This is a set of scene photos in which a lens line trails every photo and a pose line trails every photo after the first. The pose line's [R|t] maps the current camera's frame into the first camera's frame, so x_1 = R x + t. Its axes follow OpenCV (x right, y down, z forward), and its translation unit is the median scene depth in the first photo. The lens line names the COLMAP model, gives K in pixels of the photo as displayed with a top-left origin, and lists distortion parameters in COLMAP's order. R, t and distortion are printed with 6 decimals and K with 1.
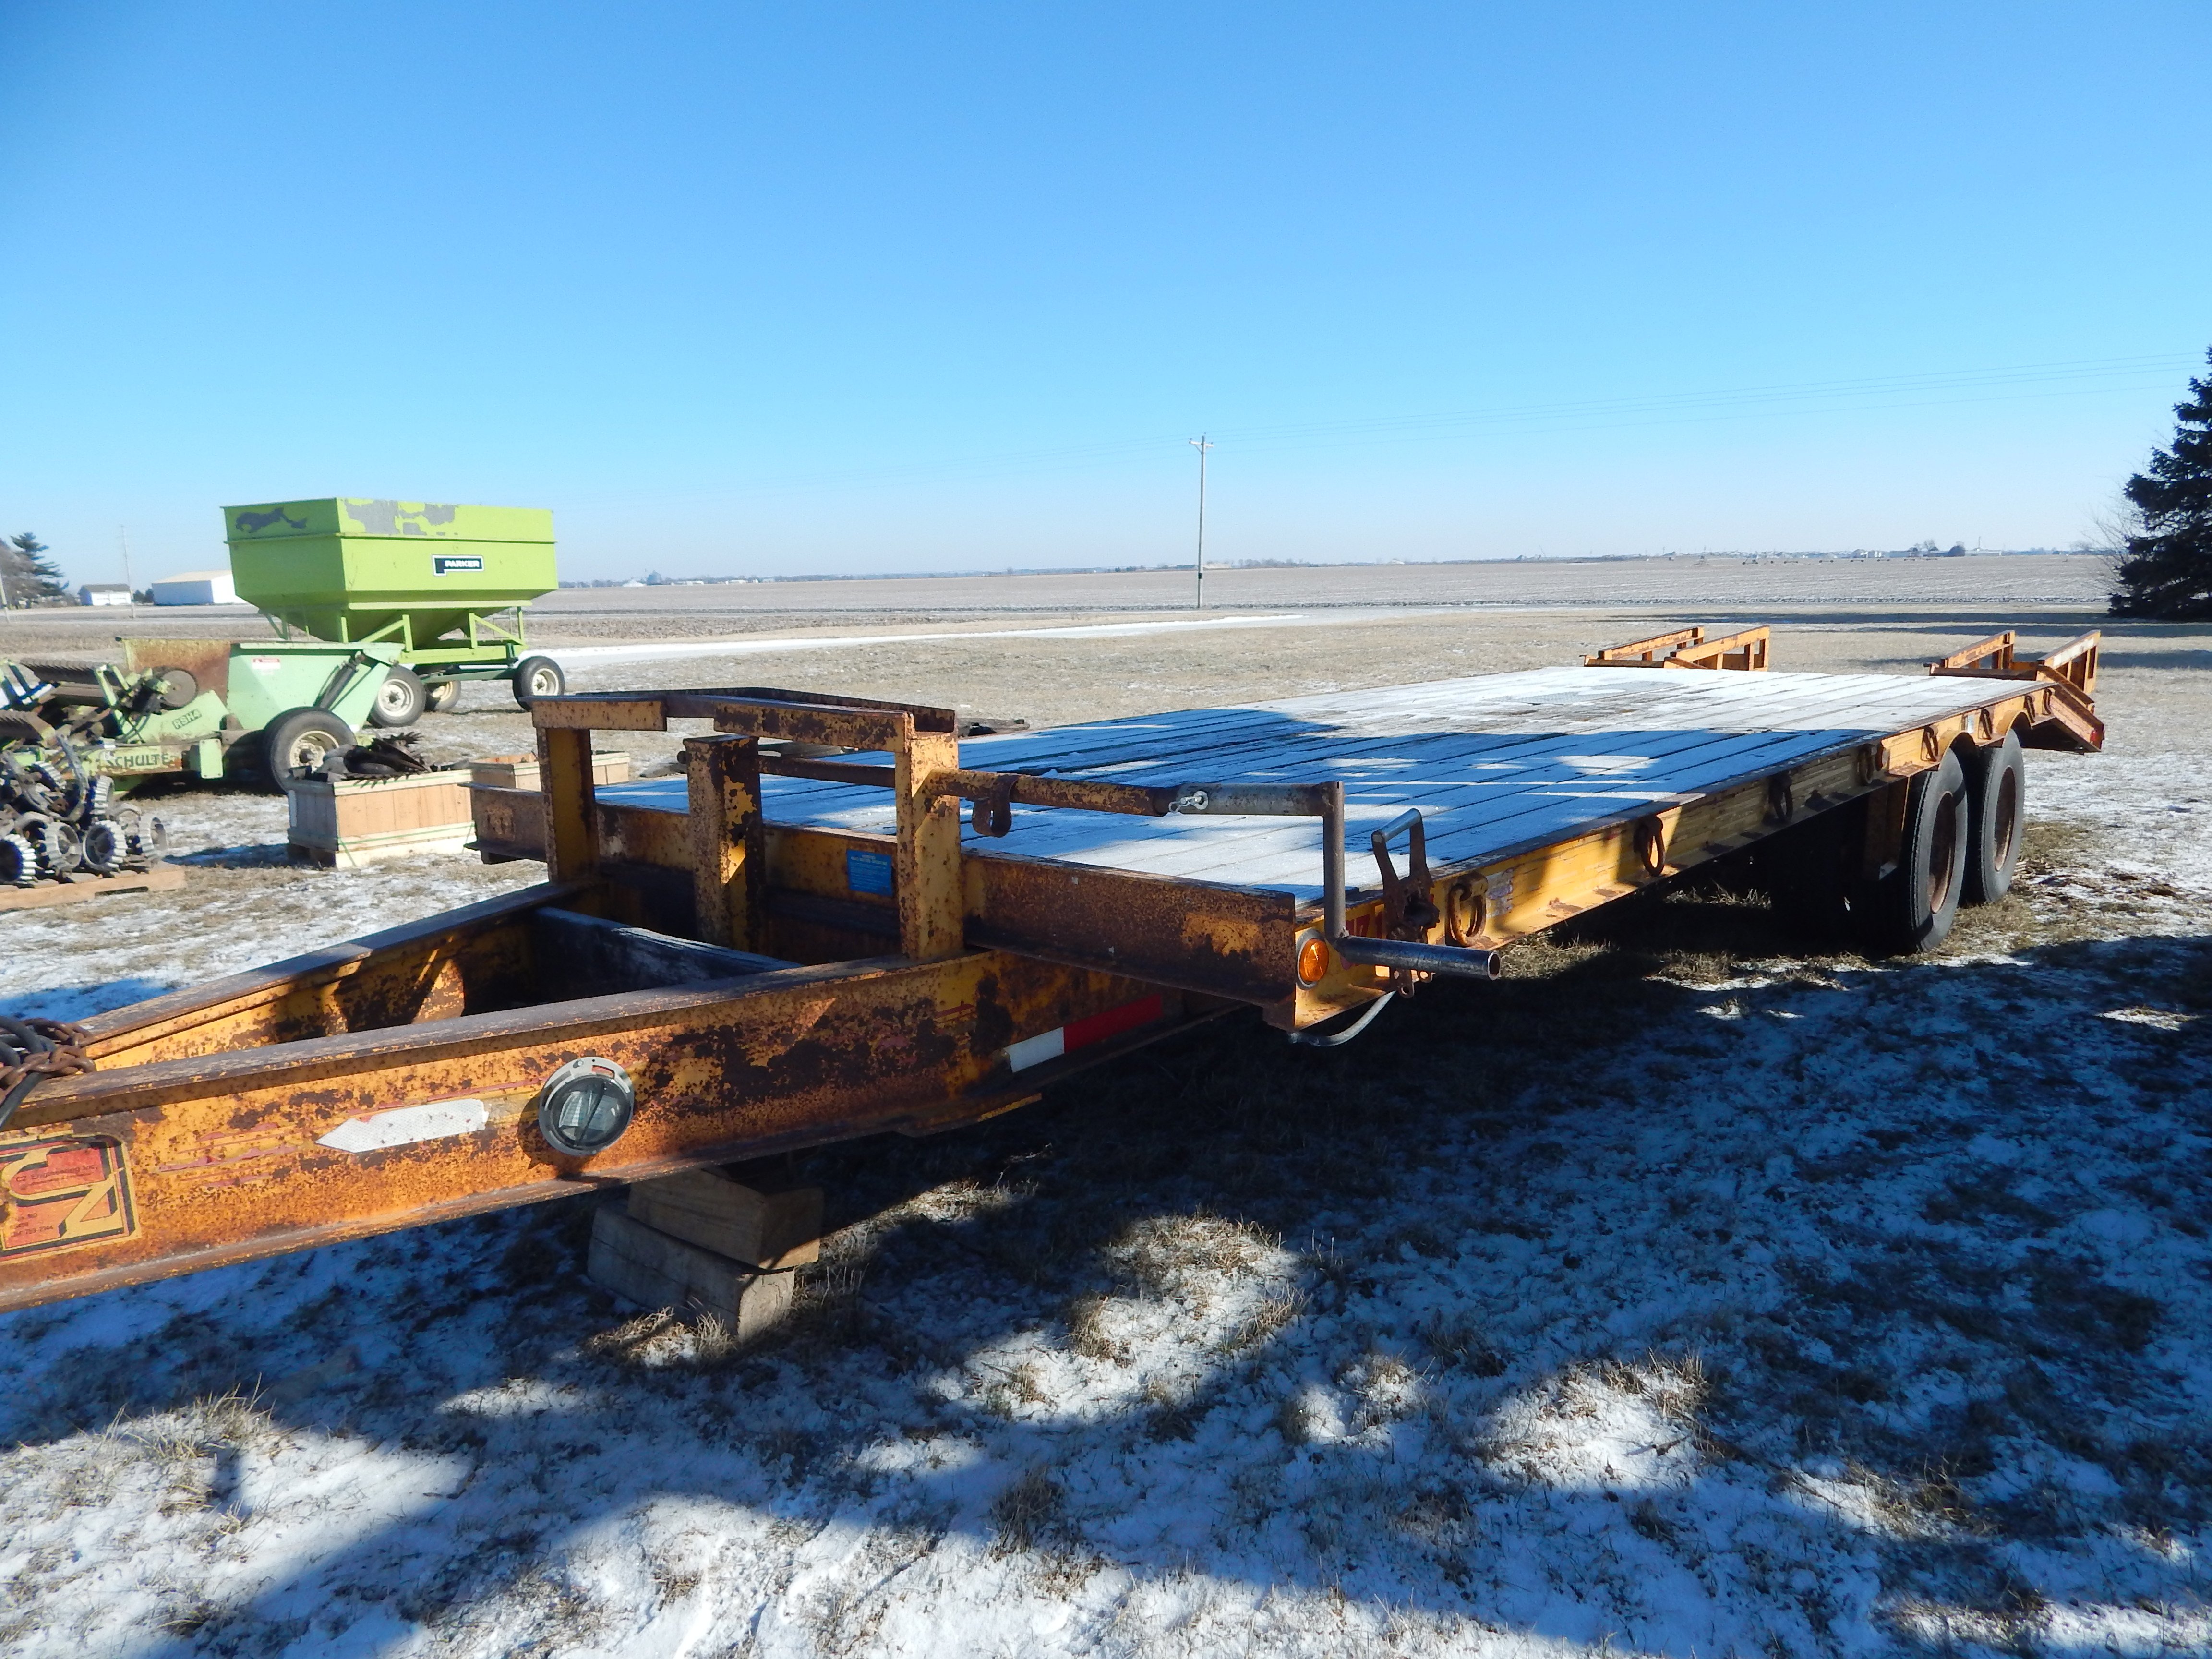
lens RADIAL K [[1491.3, 0, 1114.0], [0, 1491.3, 832.3], [0, 0, 1]] dist [-0.003765, -0.000535]
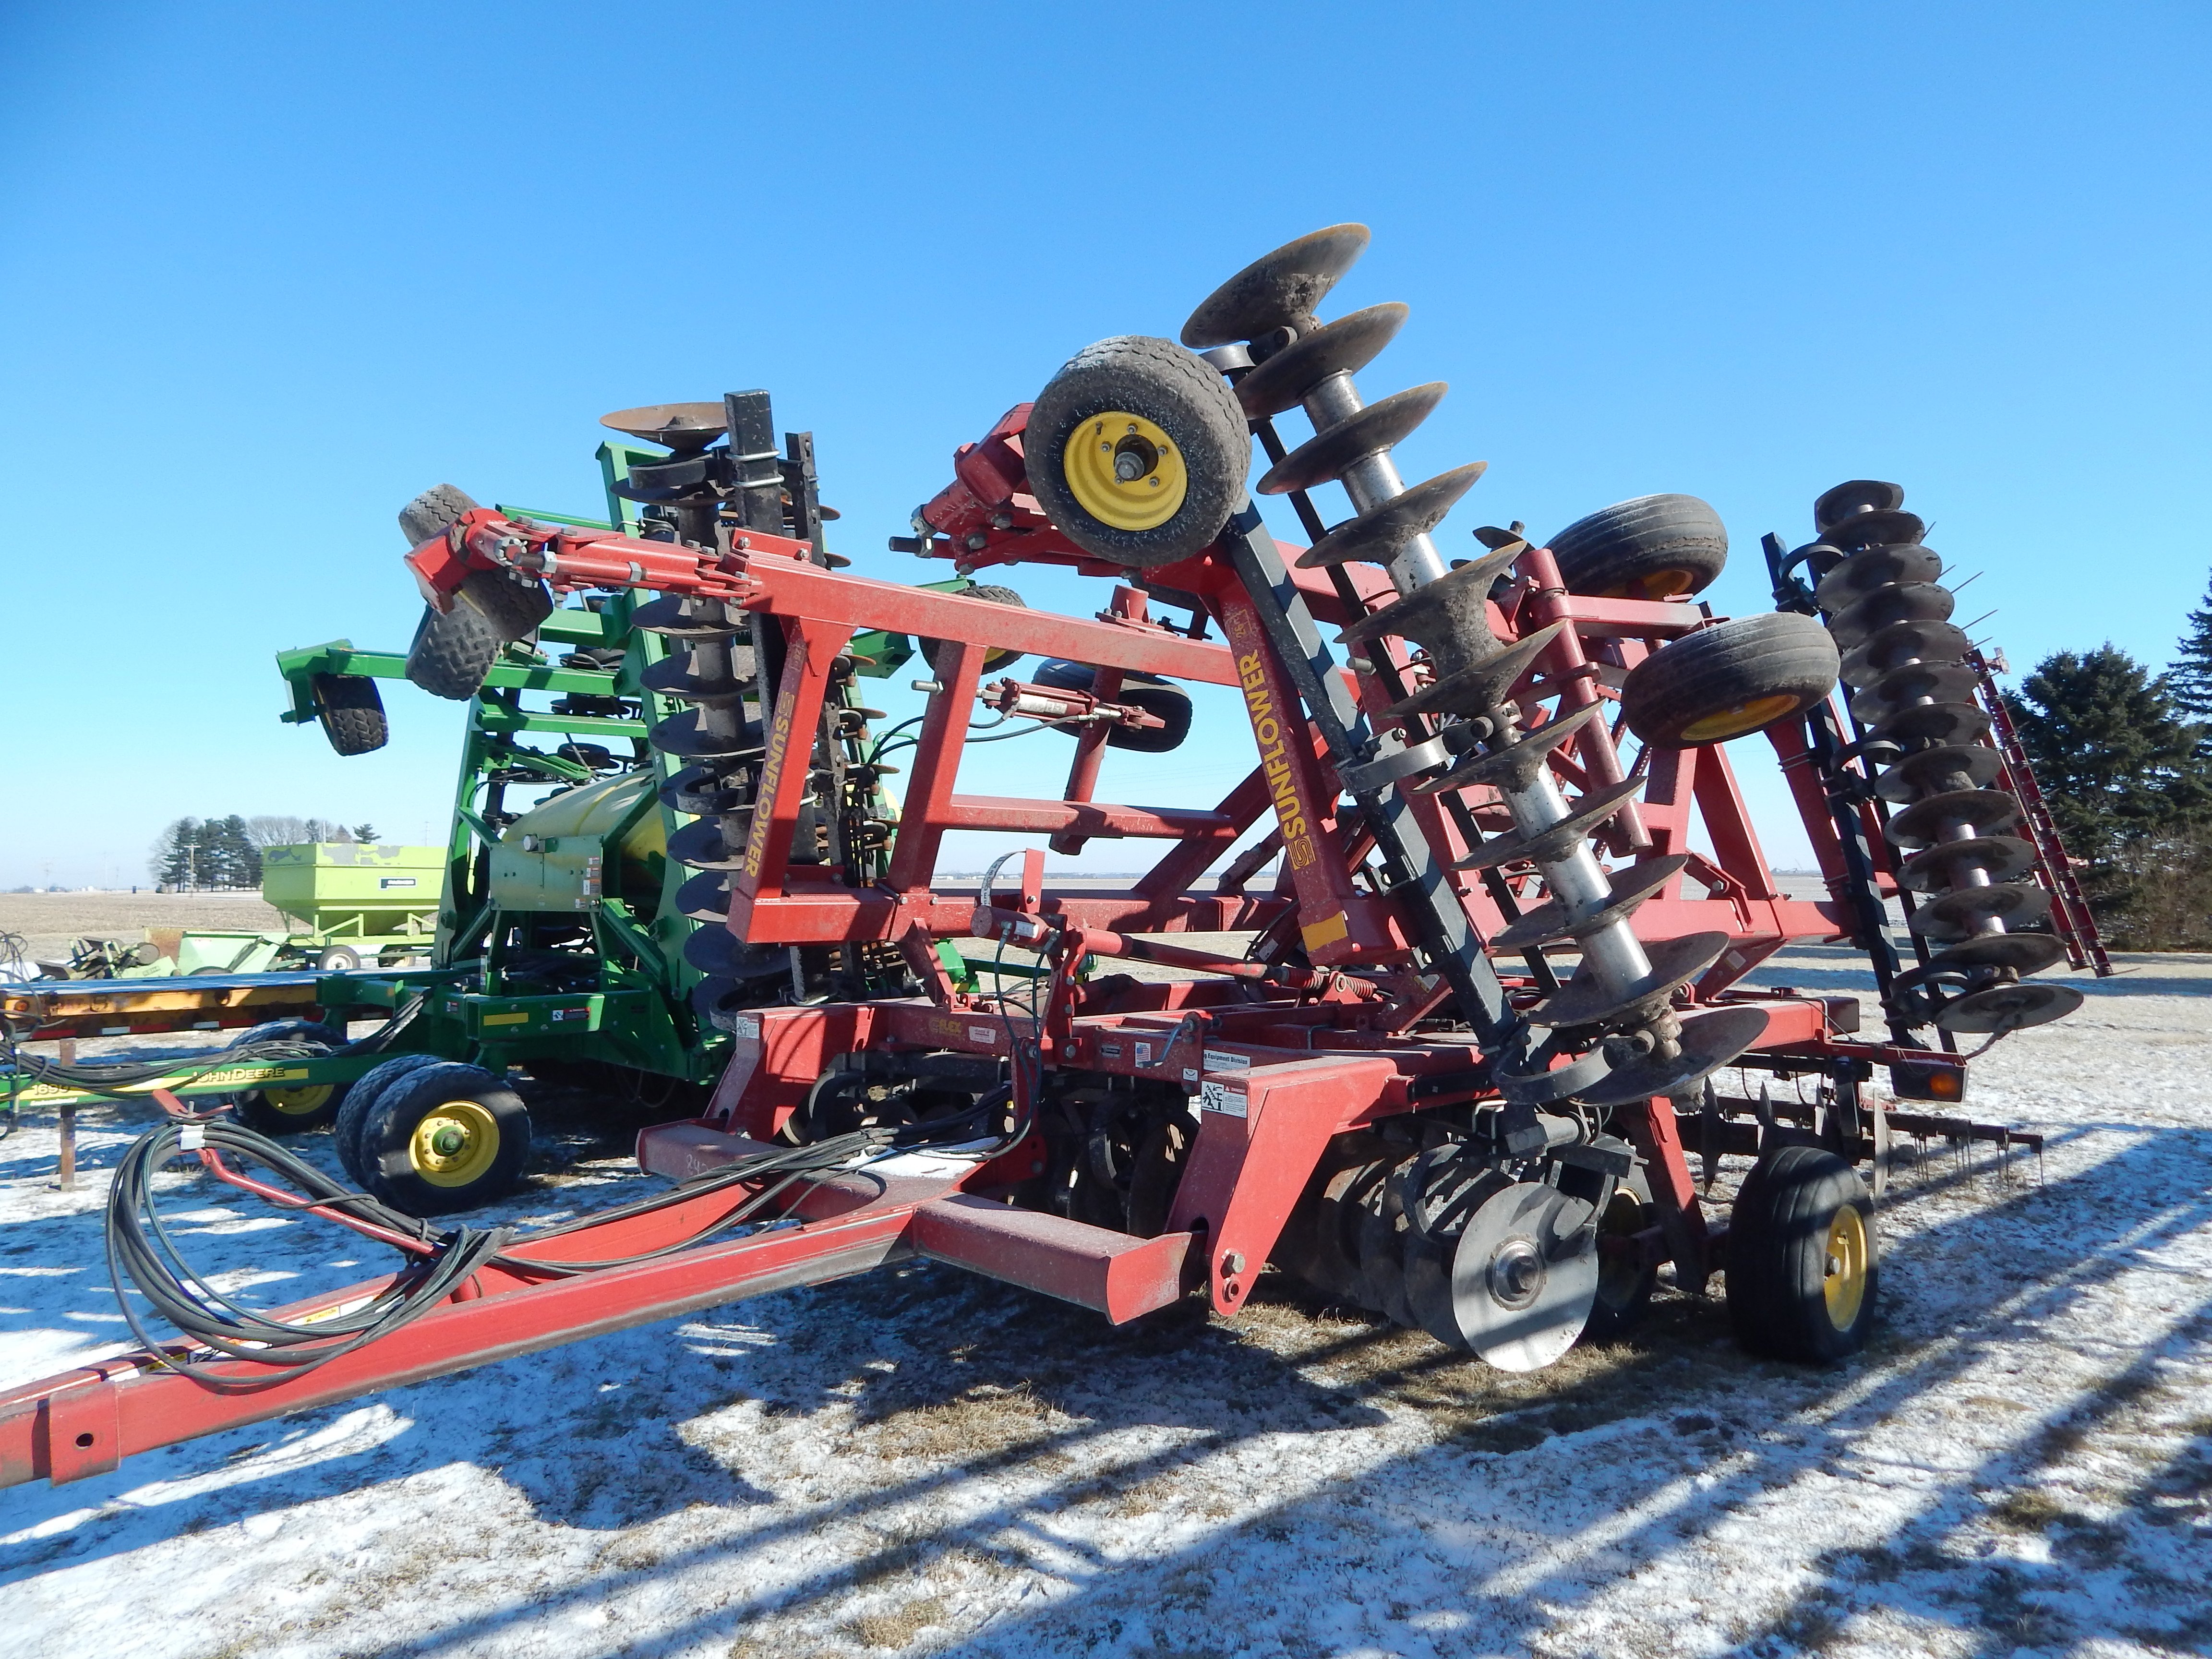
lens RADIAL K [[1481.0, 0, 1109.1], [0, 1481.0, 830.8], [0, 0, 1]] dist [-0.005853, 0.003019]
pose [[0.986785, 0.011859, -0.161603, 0.589417], [-0.043700, 0.979841, -0.194939, 0.041054], [0.156034, 0.199425, 0.967410, -0.433777]]
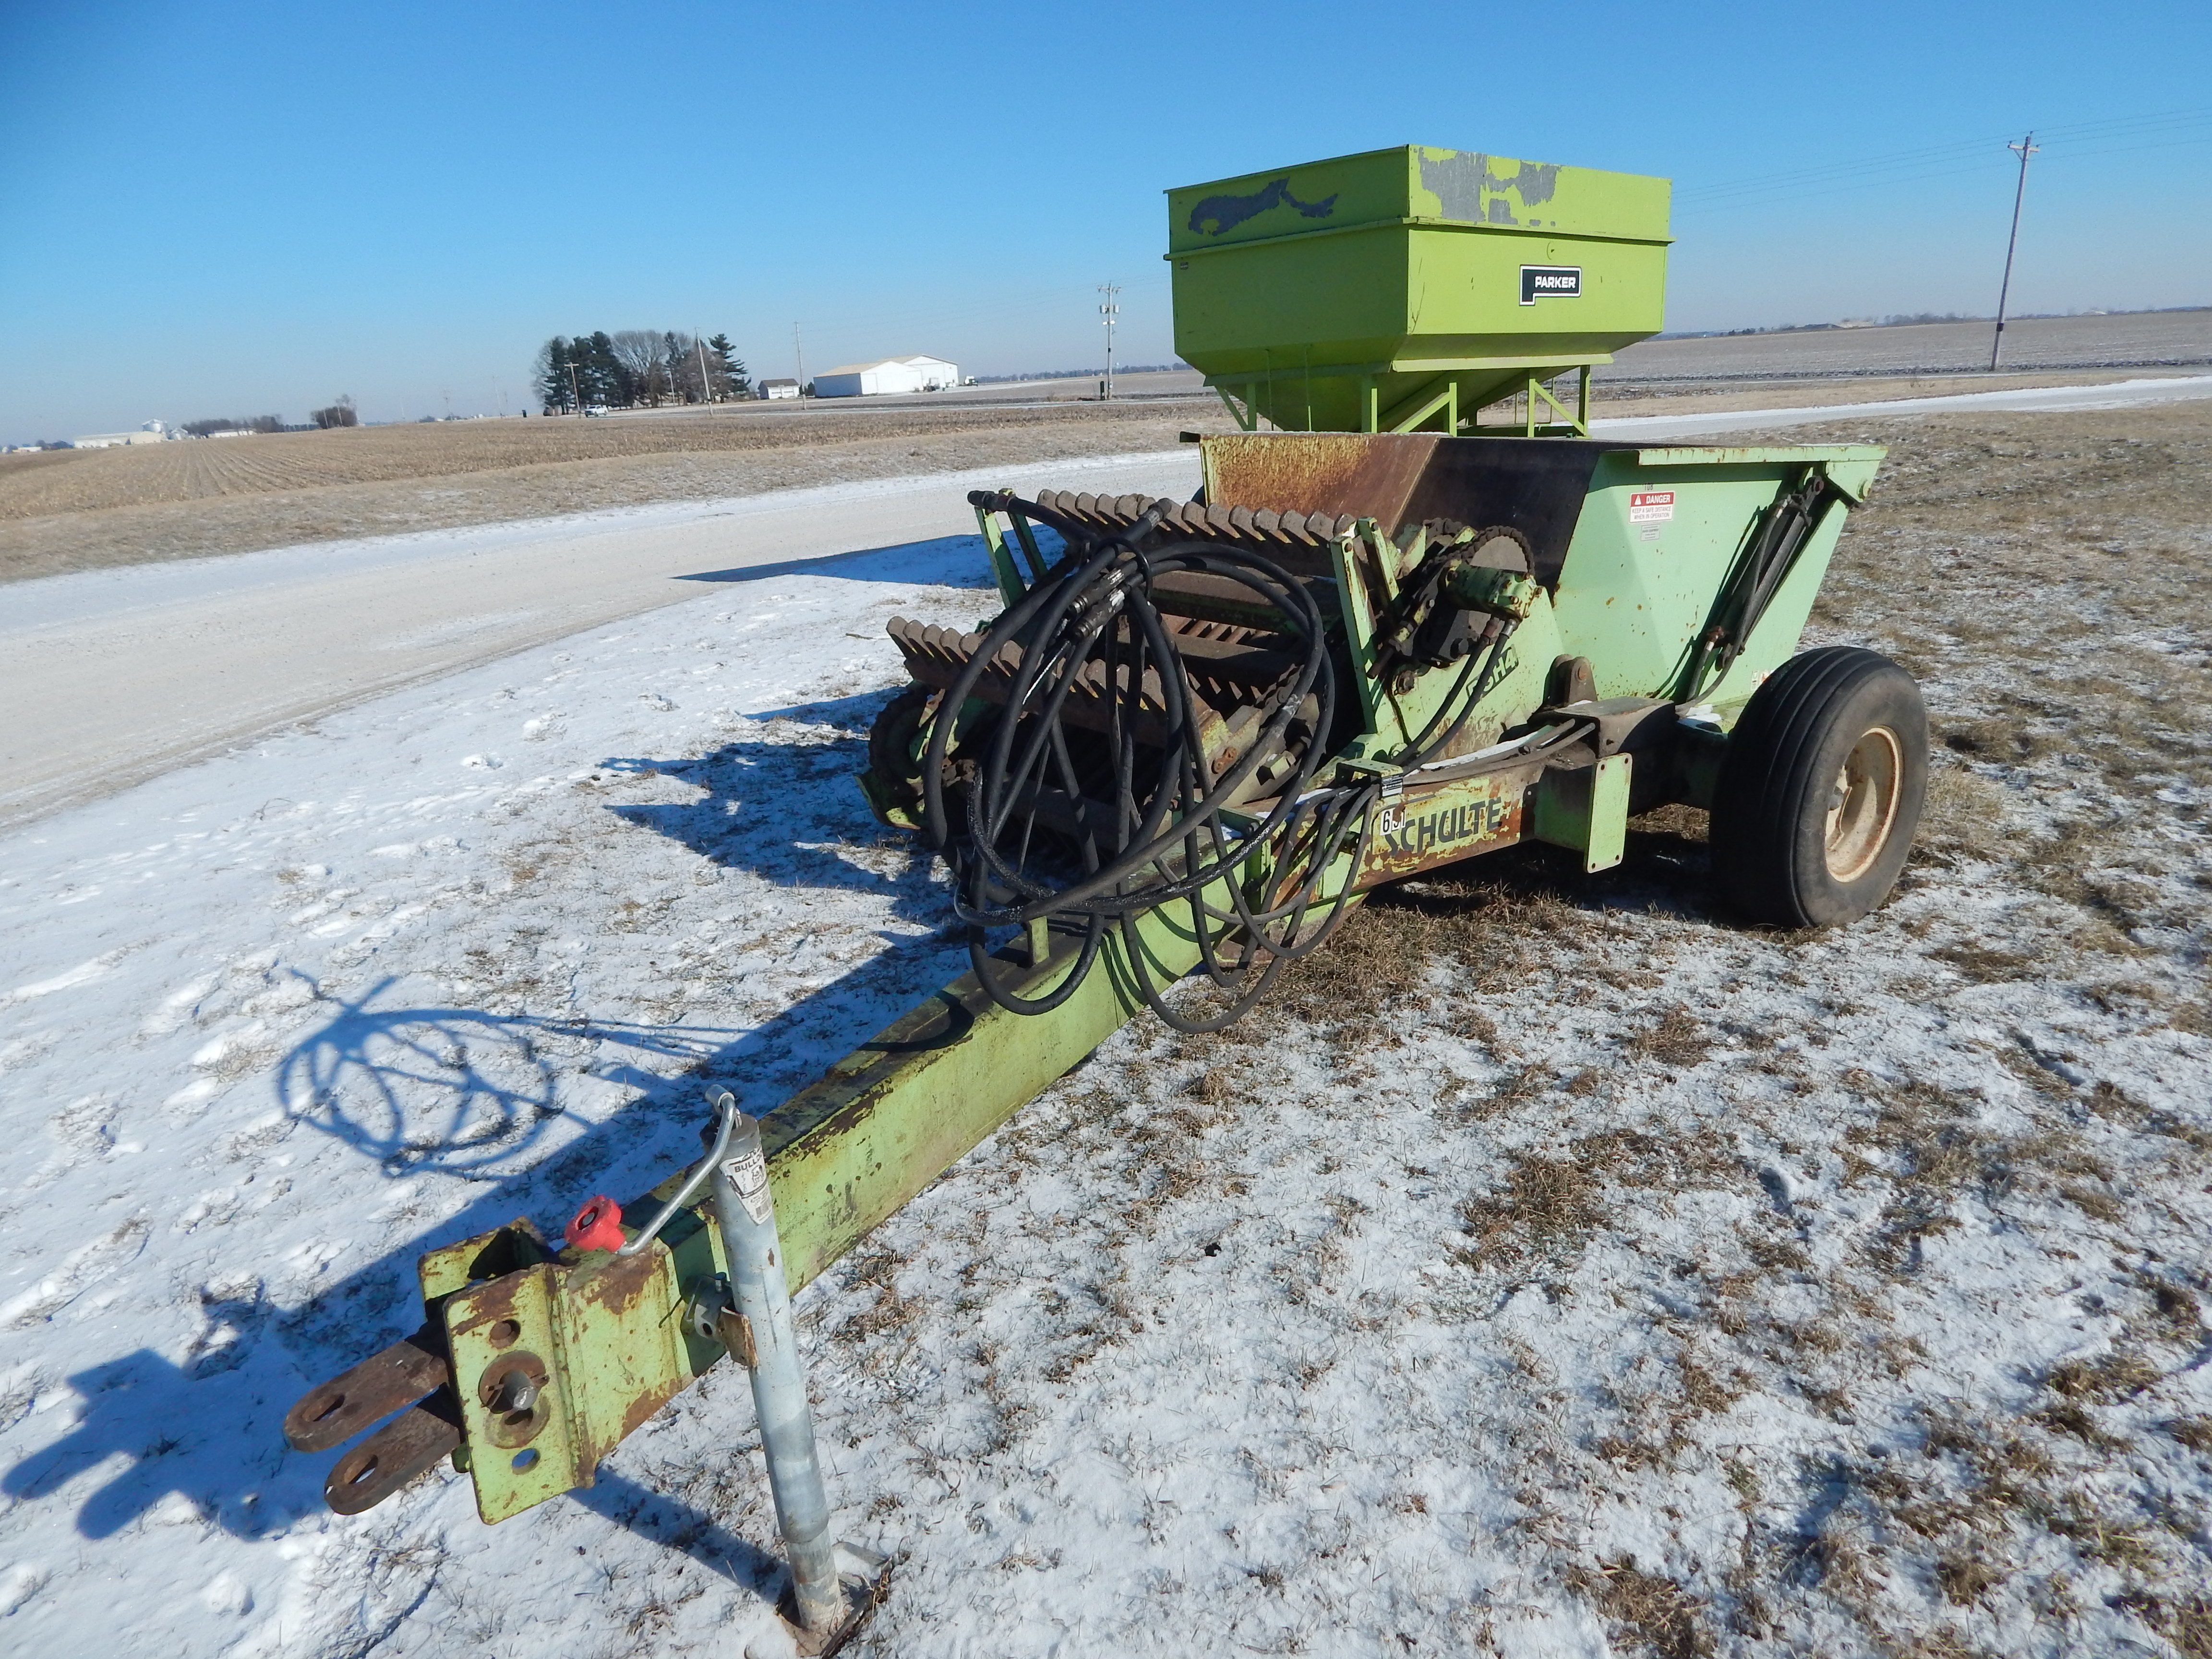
lens RADIAL K [[1458.0, 0, 1111.0], [0, 1458.0, 876.2], [0, 0, 1]] dist [-0.001987, -0.001336]
pose [[0.930292, 0.093848, -0.354612, -0.404440], [-0.030572, 0.983192, 0.179999, -0.061918], [0.365544, -0.156611, 0.917524, 0.448862]]
